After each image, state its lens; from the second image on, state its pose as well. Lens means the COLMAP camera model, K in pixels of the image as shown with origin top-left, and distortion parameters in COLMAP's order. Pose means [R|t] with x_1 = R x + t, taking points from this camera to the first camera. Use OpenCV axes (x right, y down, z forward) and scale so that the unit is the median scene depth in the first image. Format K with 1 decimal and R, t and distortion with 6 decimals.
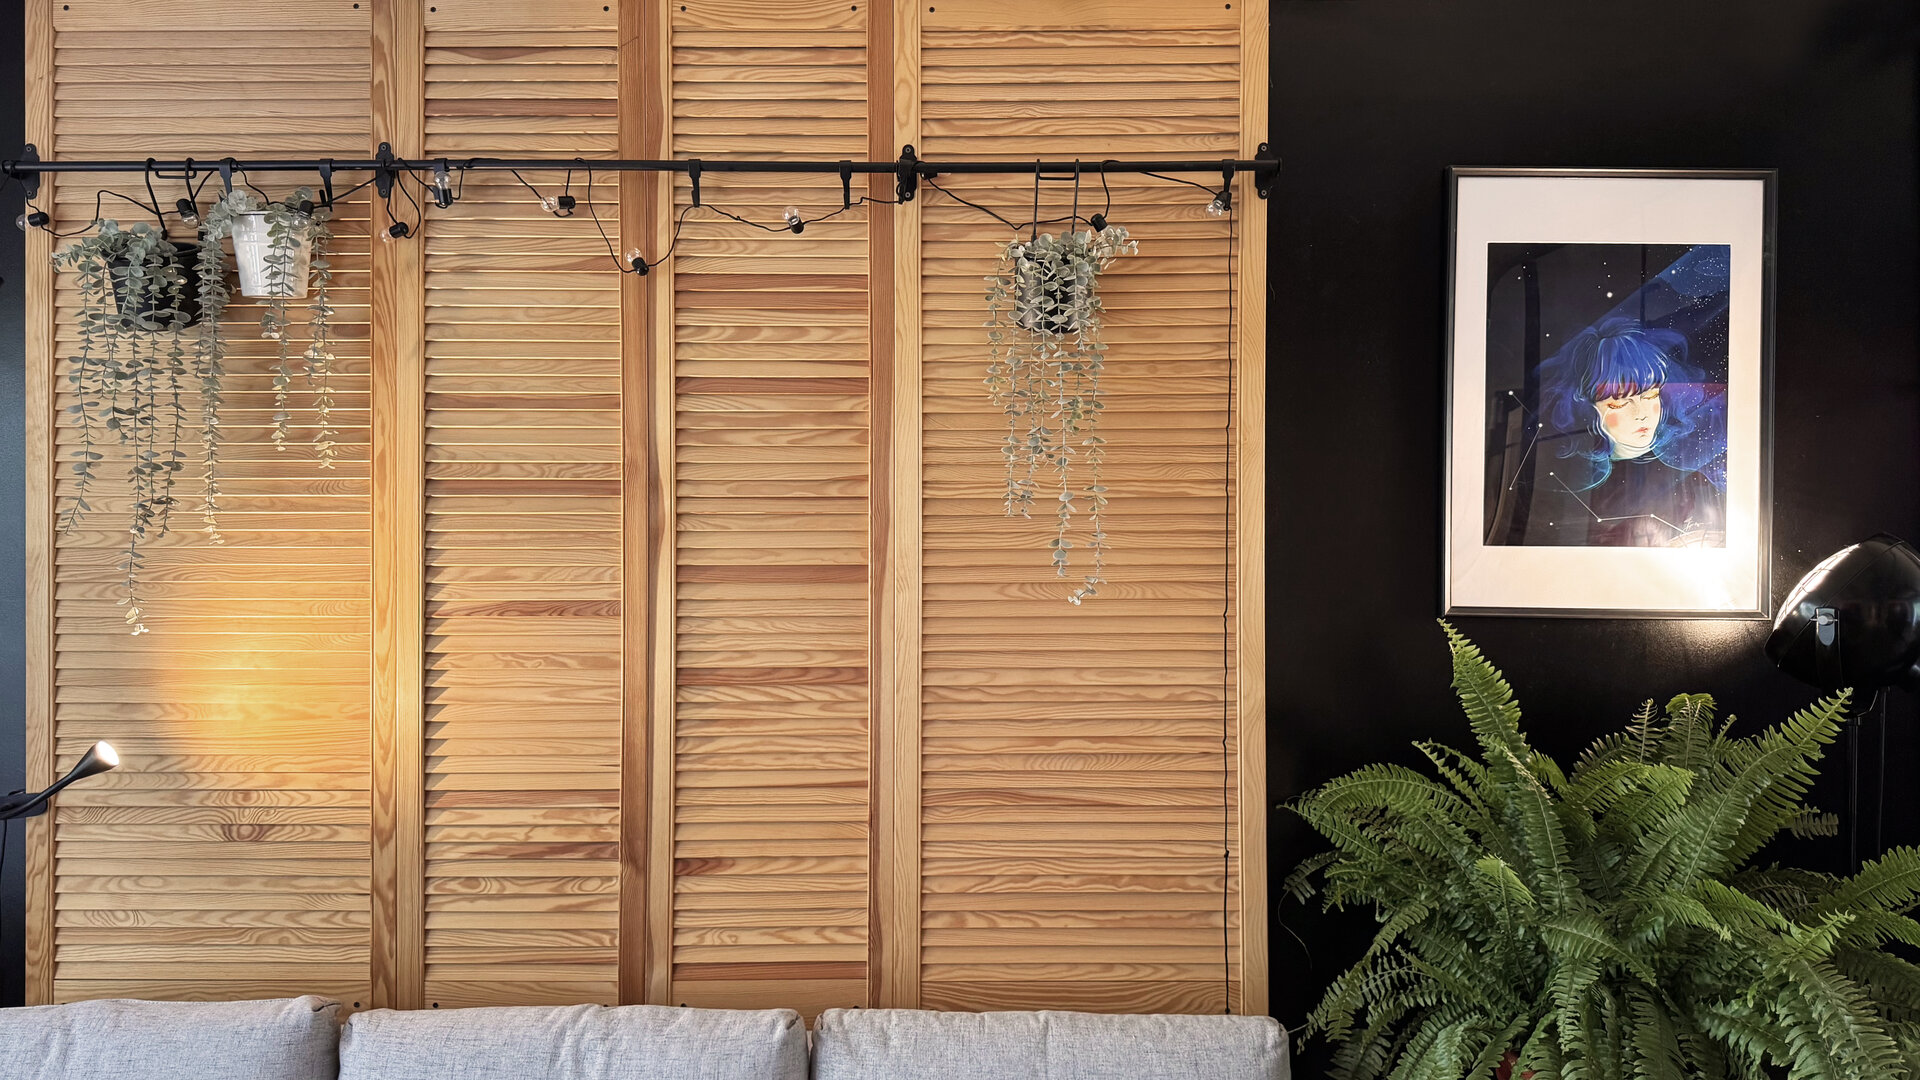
lens RADIAL K [[1363.5, 0, 958.3], [0, 1363.5, 554.0], [0, 0, 1]] dist [0.073087, -0.097989]
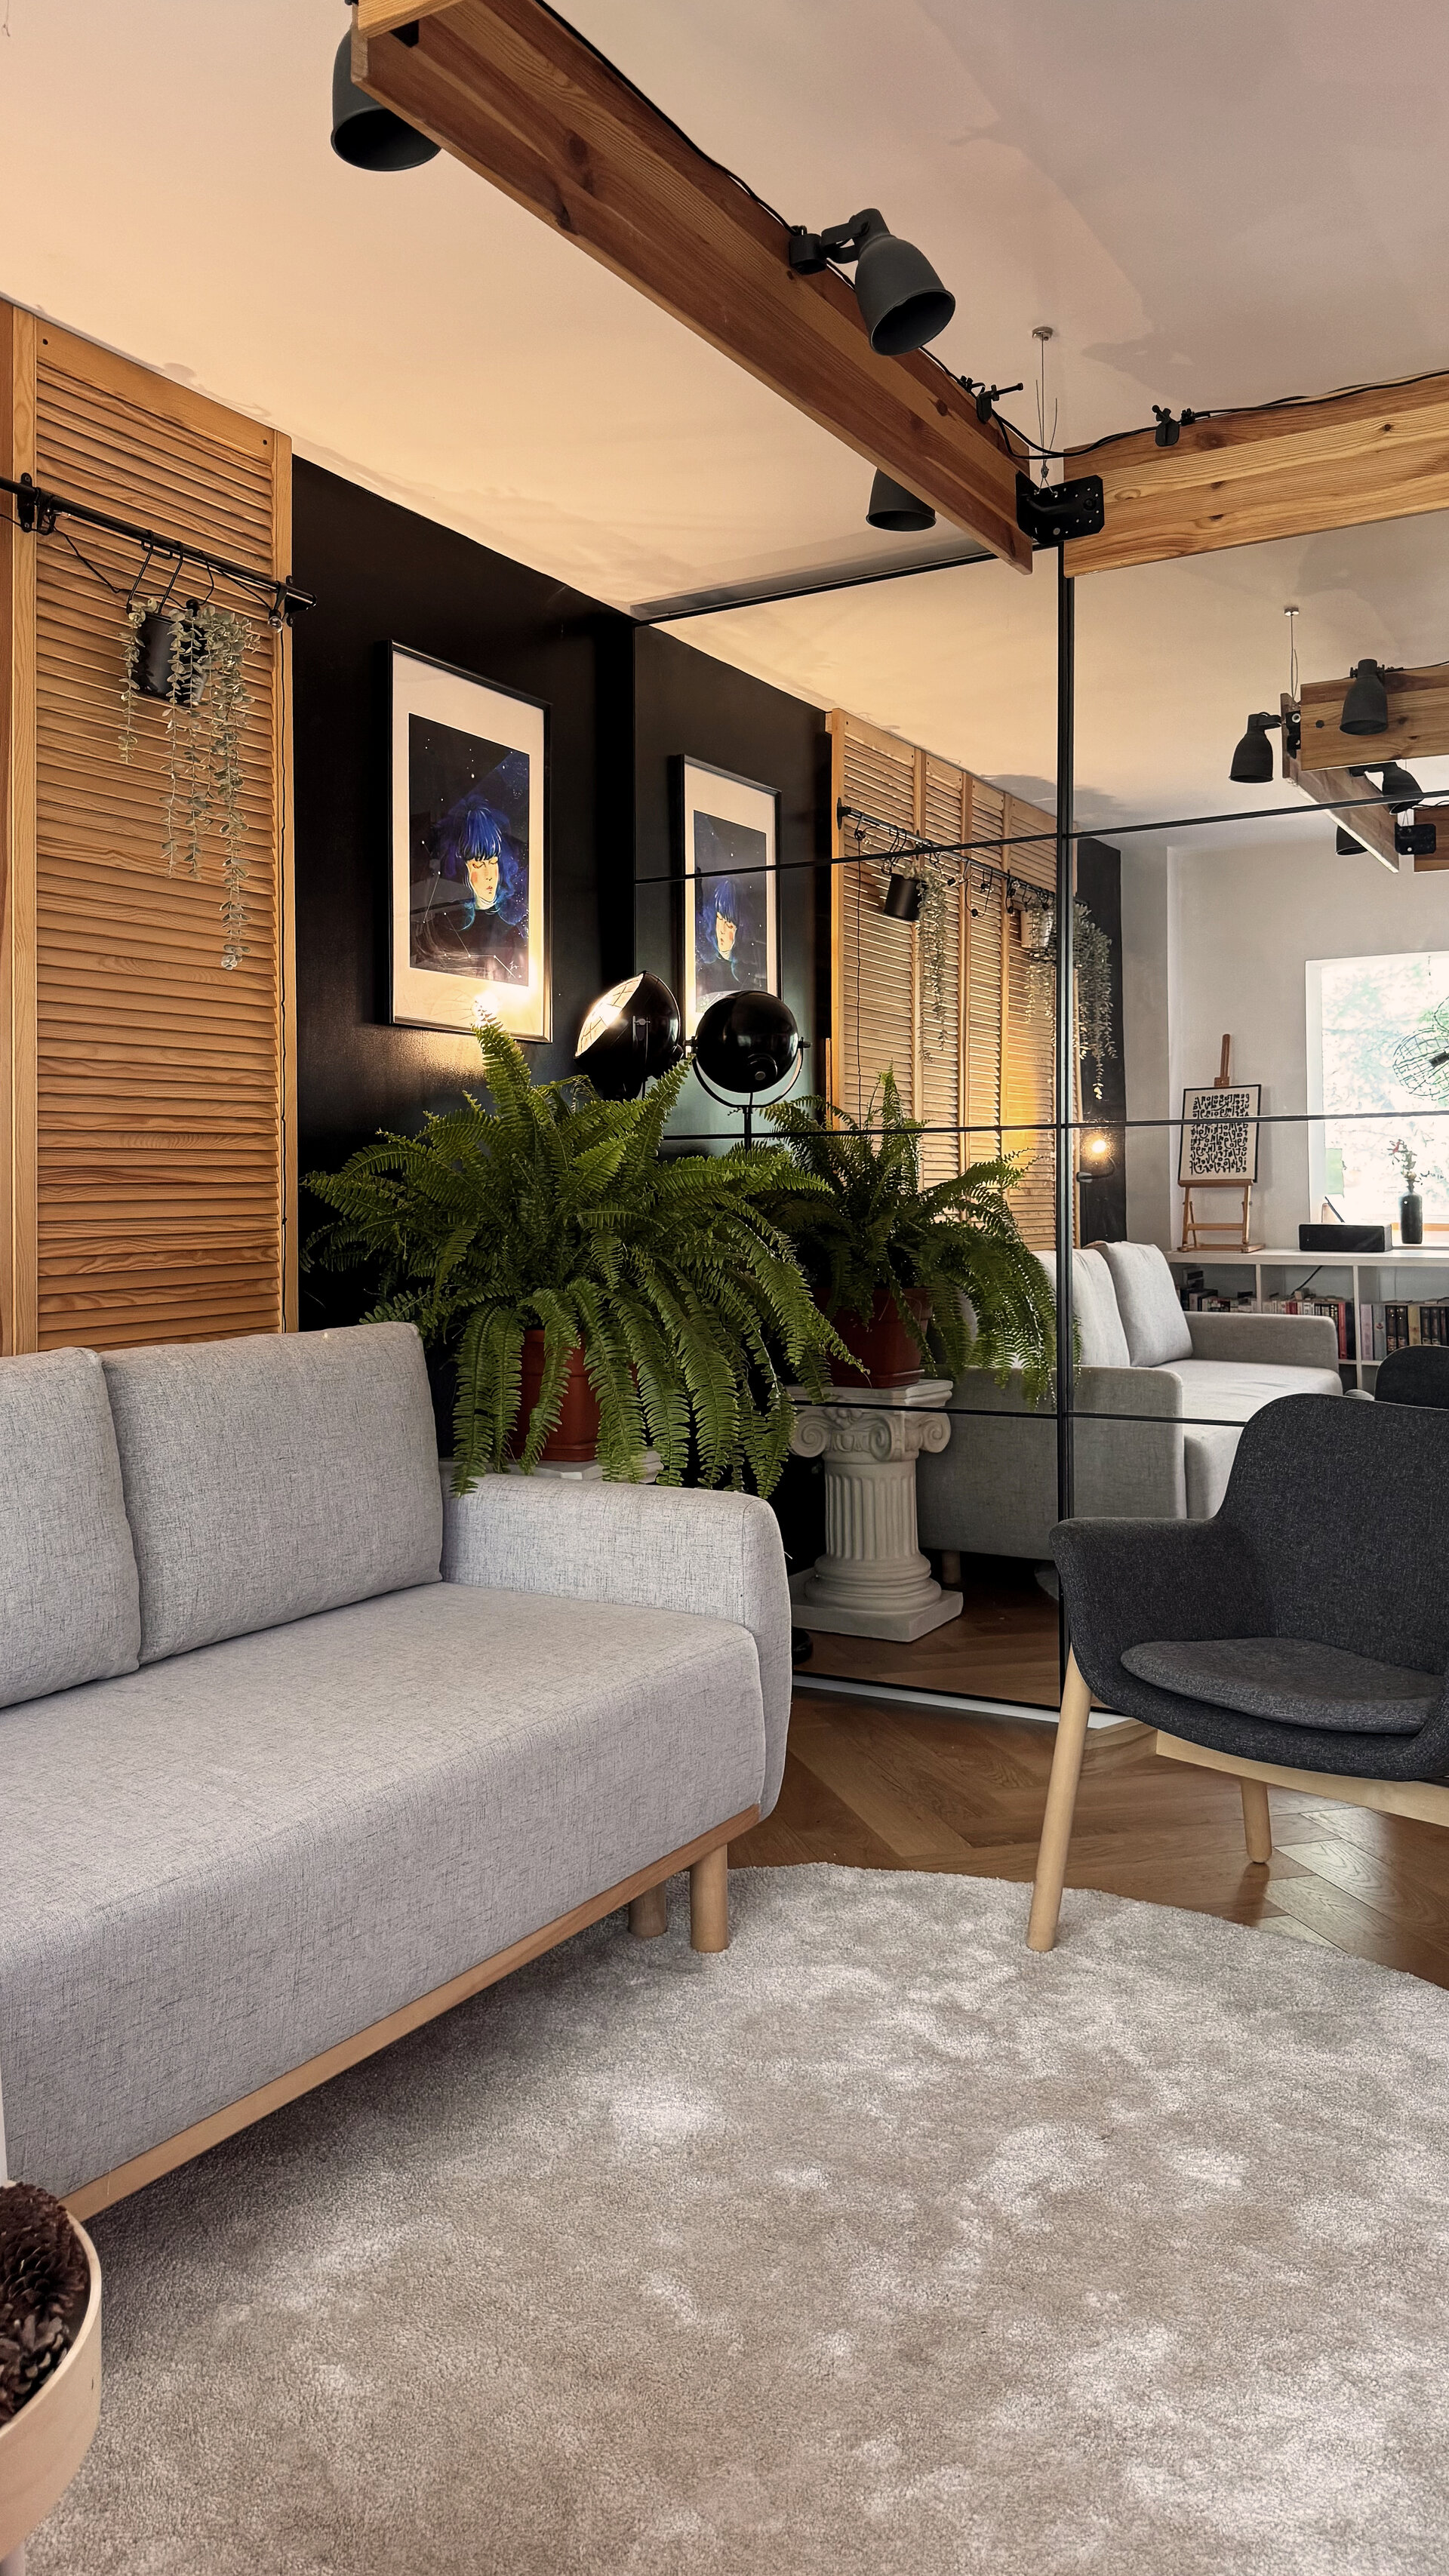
lens RADIAL K [[1881.1, 0, 731.8], [0, 1881.1, 1182.6], [0, 0, 1]] dist [0.149515, -0.274552]
pose [[0.508526, -0.005256, 0.861031, -0.913092], [0.035340, 0.999266, -0.014773, 0.220308], [-0.860321, 0.037941, 0.508339, -0.072443]]
